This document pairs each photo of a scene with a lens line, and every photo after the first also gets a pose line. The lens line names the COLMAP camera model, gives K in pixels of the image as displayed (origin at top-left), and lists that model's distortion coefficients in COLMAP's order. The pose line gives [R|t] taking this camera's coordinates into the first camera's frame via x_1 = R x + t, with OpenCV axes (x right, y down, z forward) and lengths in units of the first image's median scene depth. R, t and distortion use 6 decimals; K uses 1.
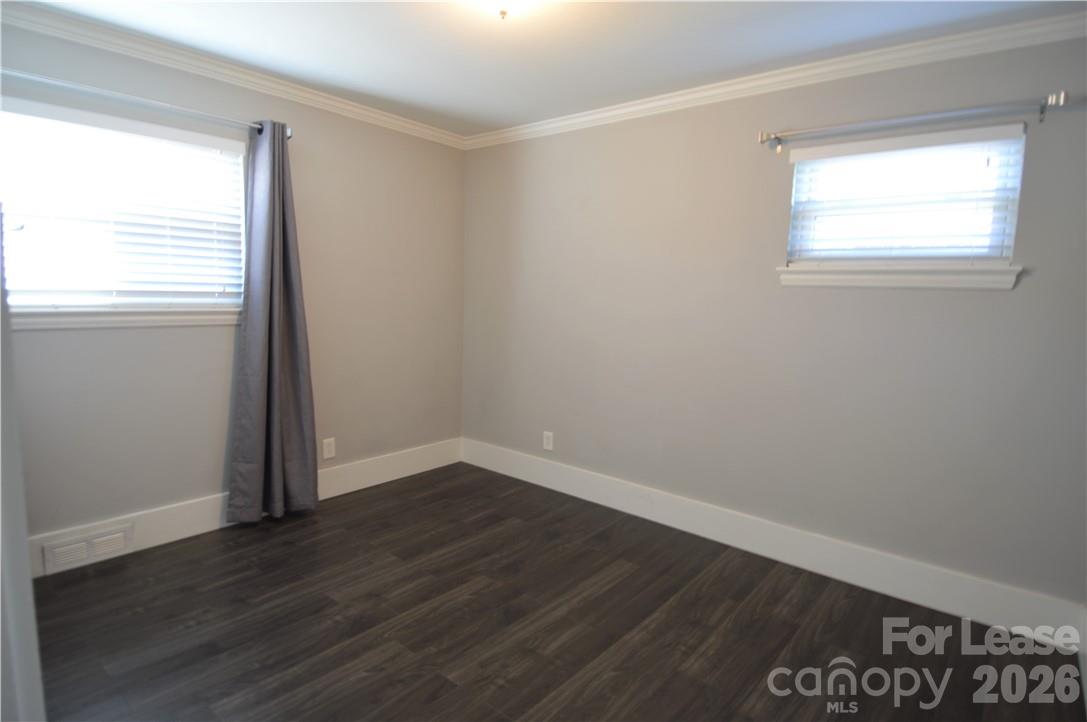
lens RADIAL K [[574.9, 0, 543.4], [0, 574.9, 354.6], [0, 0, 1]] dist [0.058963, -0.061950]
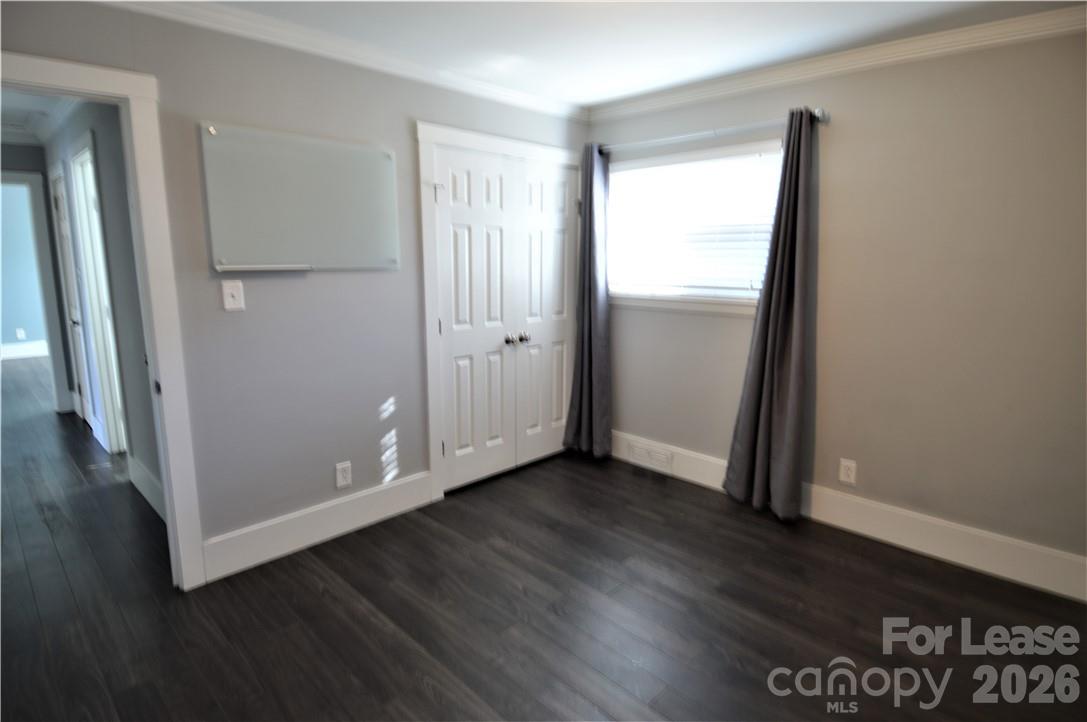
lens RADIAL K [[574.9, 0, 543.4], [0, 574.9, 354.6], [0, 0, 1]] dist [0.058963, -0.061950]
pose [[-0.084677, 0.137948, -0.986813, 0.811432], [-0.115778, 0.982299, 0.147252, -0.135597], [0.989659, 0.126720, -0.067207, 0.989843]]
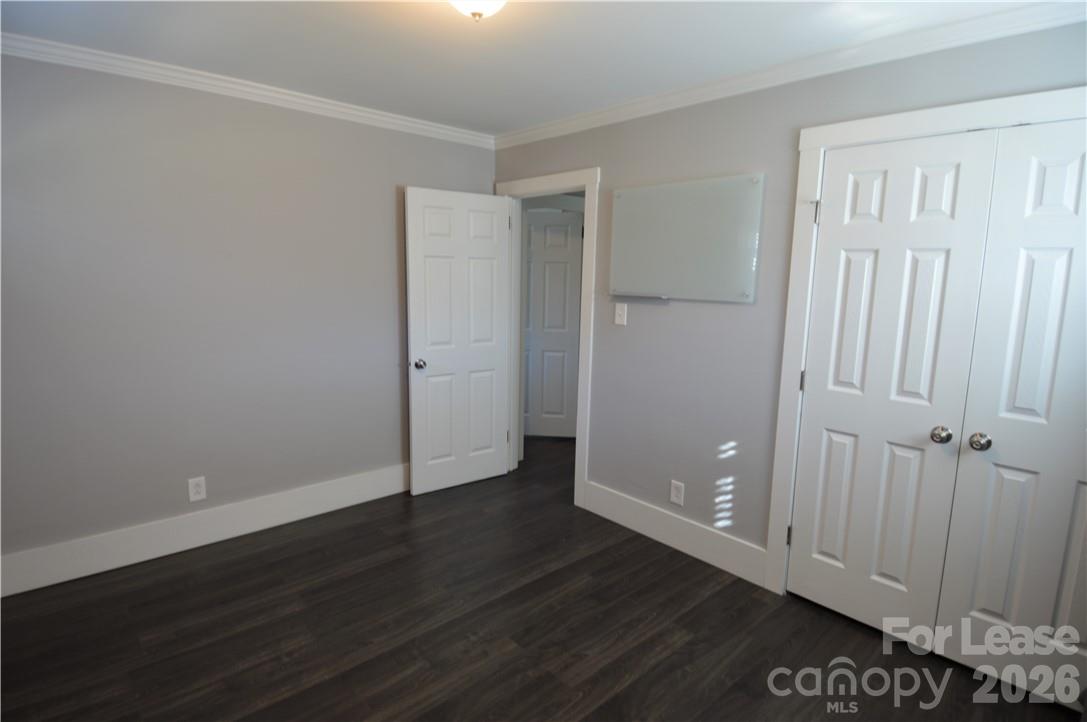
lens RADIAL K [[574.9, 0, 543.4], [0, 574.9, 354.6], [0, 0, 1]] dist [0.058963, -0.061950]
pose [[-0.989321, -0.073731, 0.125728, -0.296481], [-0.040084, 0.966986, 0.251659, -0.283632], [-0.140132, 0.243932, -0.959615, 1.820449]]
